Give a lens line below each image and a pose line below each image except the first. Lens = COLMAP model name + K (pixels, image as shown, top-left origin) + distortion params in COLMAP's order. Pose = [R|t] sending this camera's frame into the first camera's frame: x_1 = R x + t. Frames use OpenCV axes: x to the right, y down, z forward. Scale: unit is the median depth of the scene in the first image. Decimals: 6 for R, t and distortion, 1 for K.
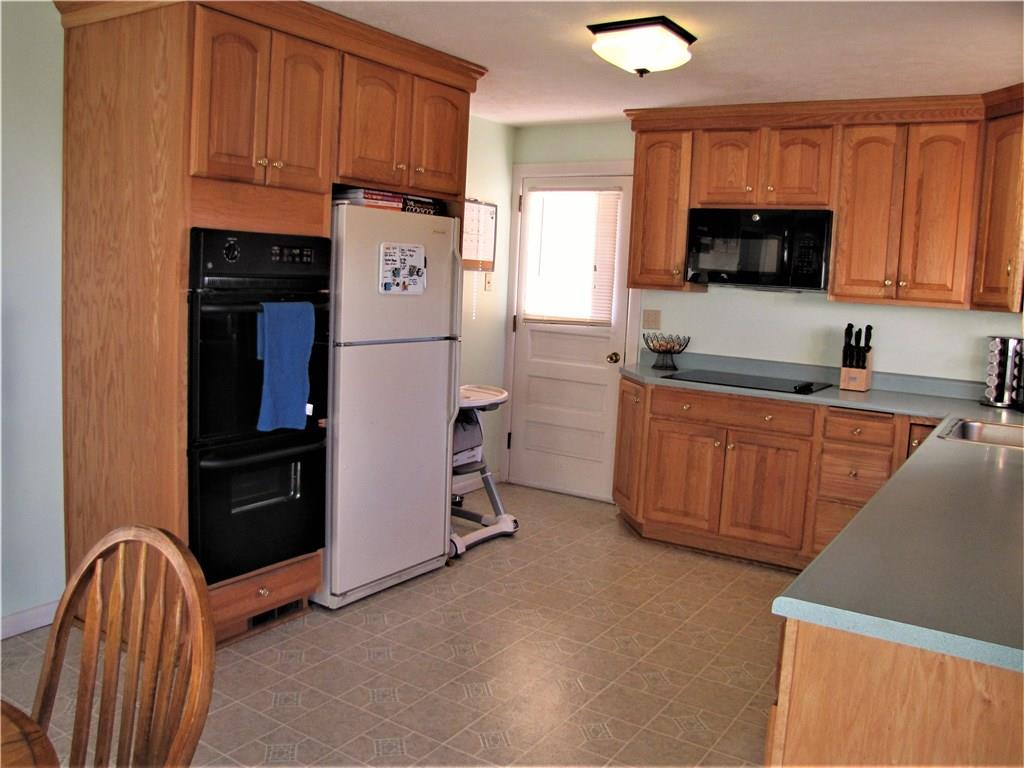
lens RADIAL K [[860.2, 0, 525.5], [0, 860.2, 375.3], [0, 0, 1]] dist [-0.179653, 0.121667]
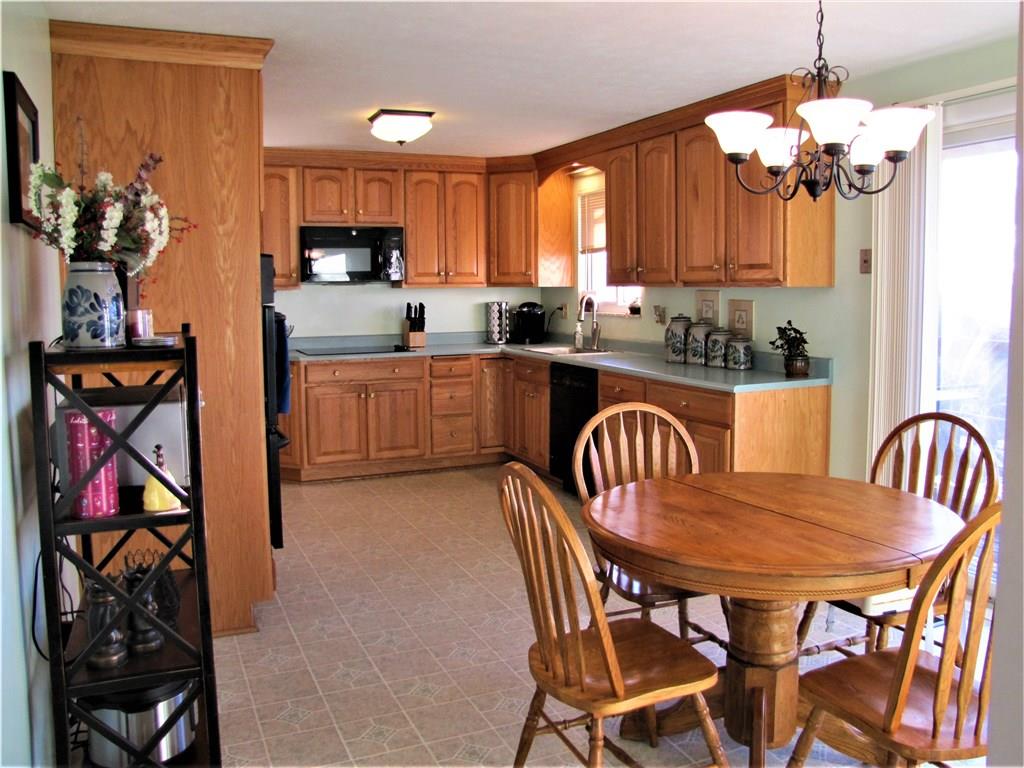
lens RADIAL K [[860.2, 0, 525.5], [0, 860.2, 375.3], [0, 0, 1]] dist [-0.179653, 0.121667]
pose [[0.530923, -0.141022, 0.835604, -0.876938], [0.130230, 0.987921, 0.083983, -0.038677], [-0.837354, 0.064232, 0.542875, 0.012342]]
